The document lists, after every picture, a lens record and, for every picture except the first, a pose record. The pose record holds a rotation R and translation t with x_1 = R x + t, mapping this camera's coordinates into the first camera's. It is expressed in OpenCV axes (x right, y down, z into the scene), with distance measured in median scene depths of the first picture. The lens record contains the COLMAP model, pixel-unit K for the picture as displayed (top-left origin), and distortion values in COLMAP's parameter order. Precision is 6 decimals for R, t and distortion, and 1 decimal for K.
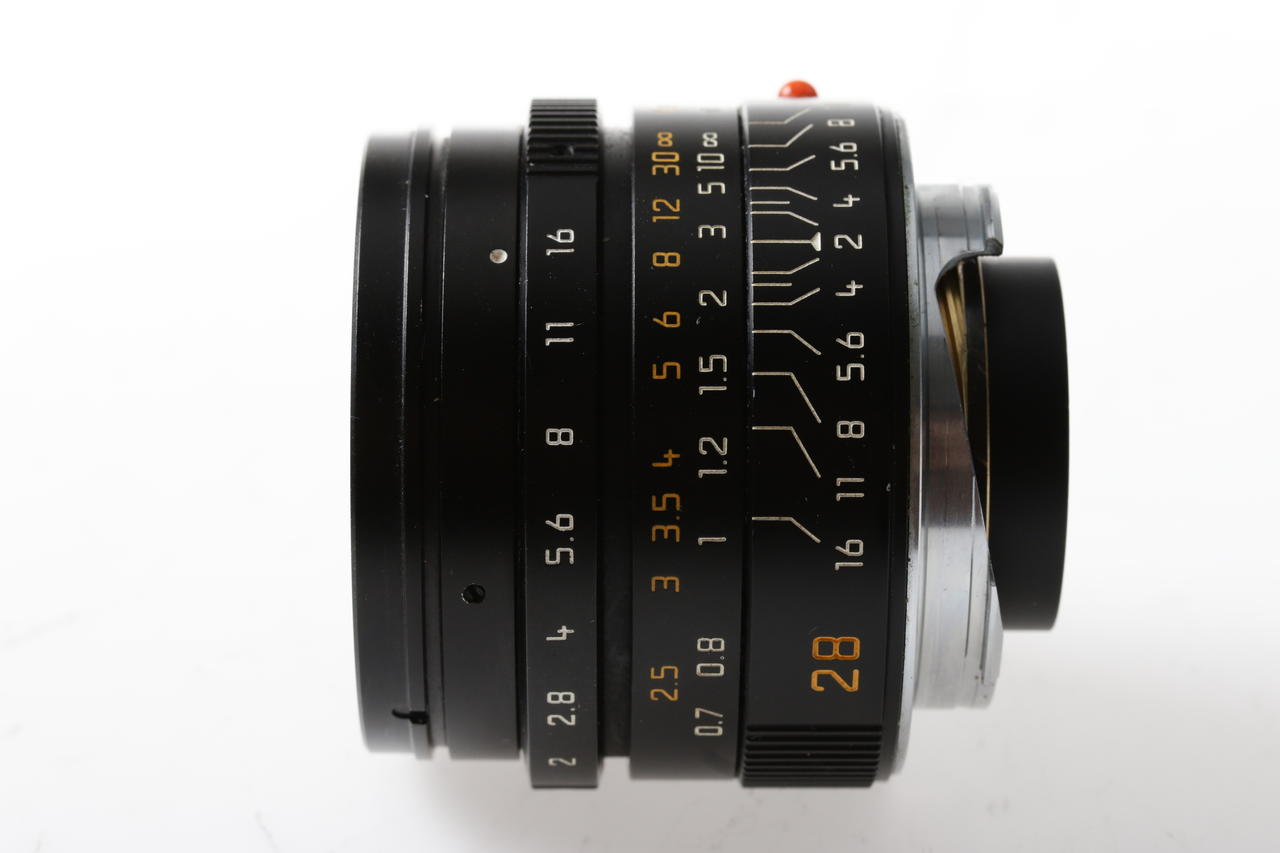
lens RADIAL K [[4188.0, 0, 640.0], [0, 4188.0, 425.8], [0, 0, 1]] dist [-0.055928, 0.000000]
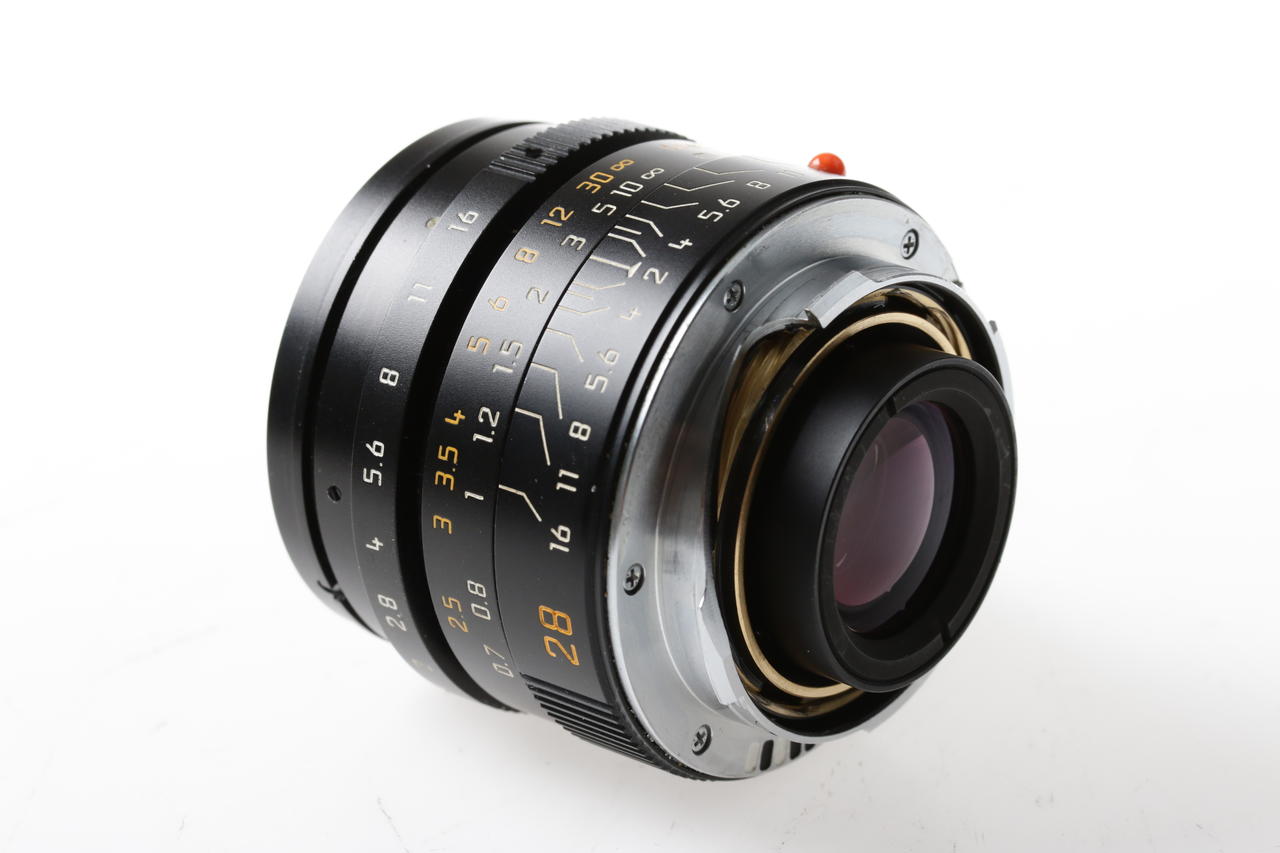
lens RADIAL K [[4188.0, 0, 639.9], [0, 4188.0, 426.9], [0, 0, 1]] dist [-0.055928, 0.000000]
pose [[0.769137, 0.241788, -0.591580, 0.730629], [-0.257009, 0.964540, 0.060075, -0.072230], [0.585128, 0.105836, 0.804005, 0.097817]]
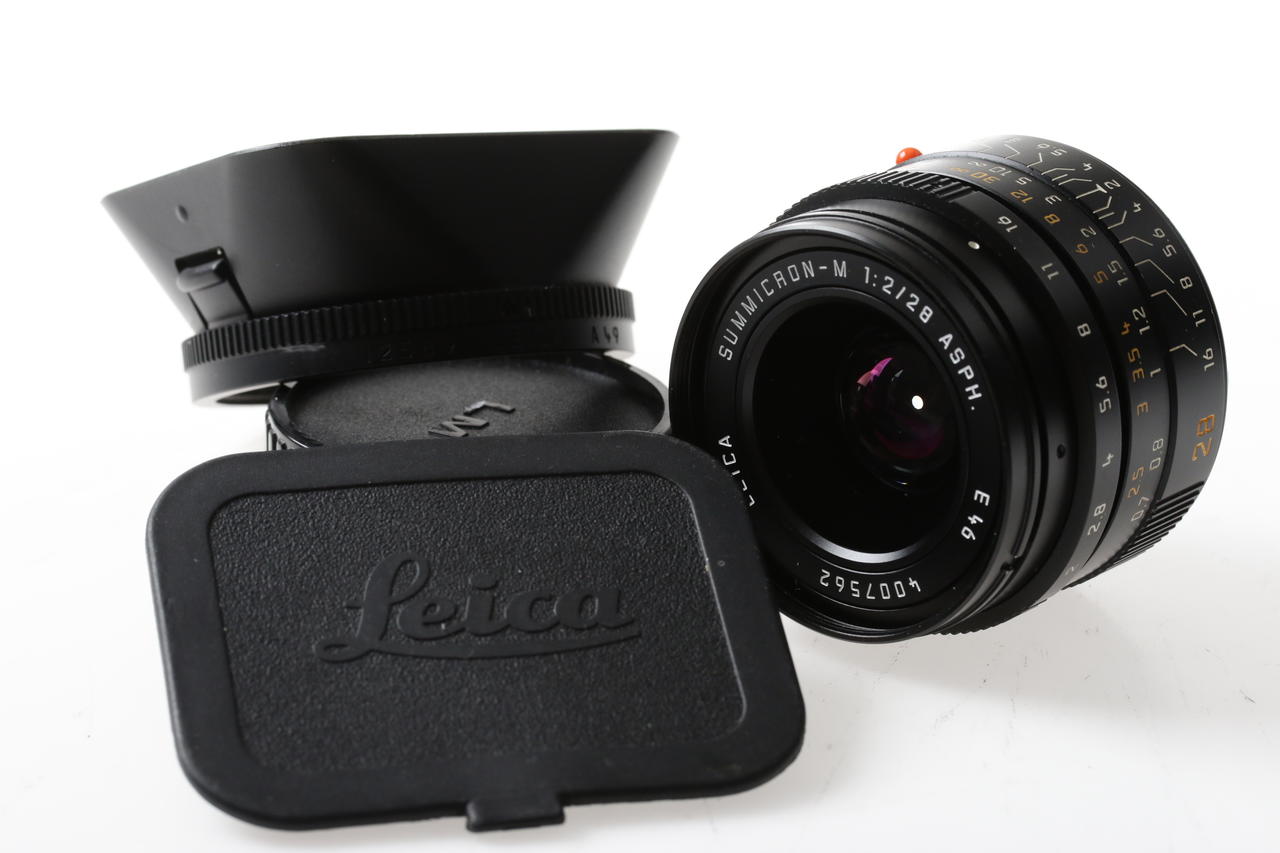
lens RADIAL K [[4188.0, 0, 640.0], [0, 4188.0, 426.6], [0, 0, 1]] dist [-0.055928, 0.000000]
pose [[0.651195, -0.254226, 0.715063, -1.227187], [0.383918, 0.923119, -0.021431, 0.005771], [-0.654640, 0.288481, 0.698732, 0.044151]]
